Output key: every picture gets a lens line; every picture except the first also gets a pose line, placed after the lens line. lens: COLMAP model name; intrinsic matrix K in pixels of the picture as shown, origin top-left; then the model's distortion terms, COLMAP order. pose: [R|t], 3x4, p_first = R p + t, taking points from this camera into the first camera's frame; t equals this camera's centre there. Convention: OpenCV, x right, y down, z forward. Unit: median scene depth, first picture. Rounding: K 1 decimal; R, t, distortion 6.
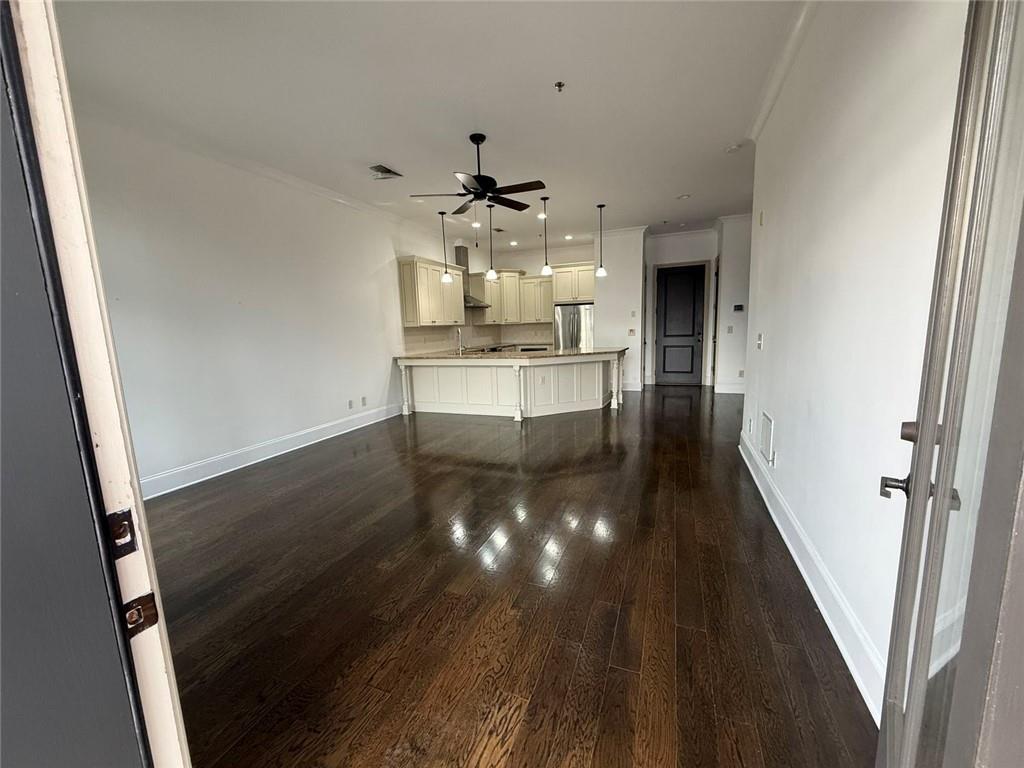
lens RADIAL K [[406.2, 0, 508.5], [0, 406.2, 386.0], [0, 0, 1]] dist [0.000076, -0.000345]
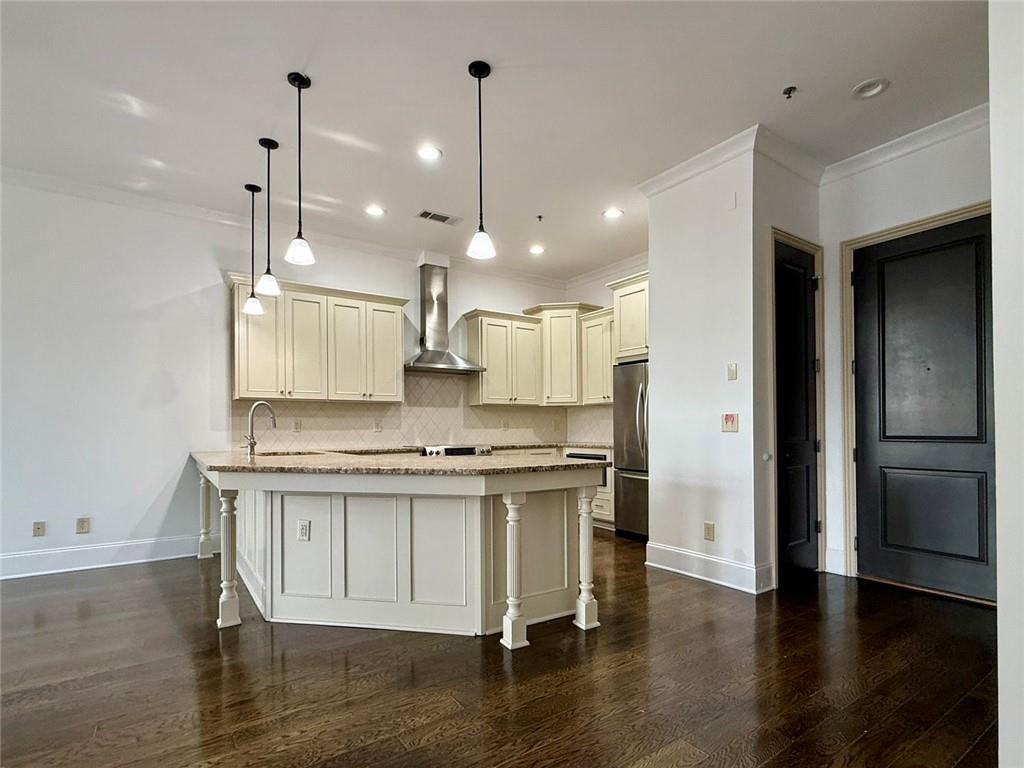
lens RADIAL K [[509.9, 0, 537.5], [0, 509.9, 424.4], [0, 0, 1]] dist [0.000457, -0.000063]
pose [[0.838347, 0.025041, -0.544561, 0.484882], [-0.101246, 0.988717, -0.110402, -0.076025], [0.535652, 0.147690, 0.831423, 0.636297]]
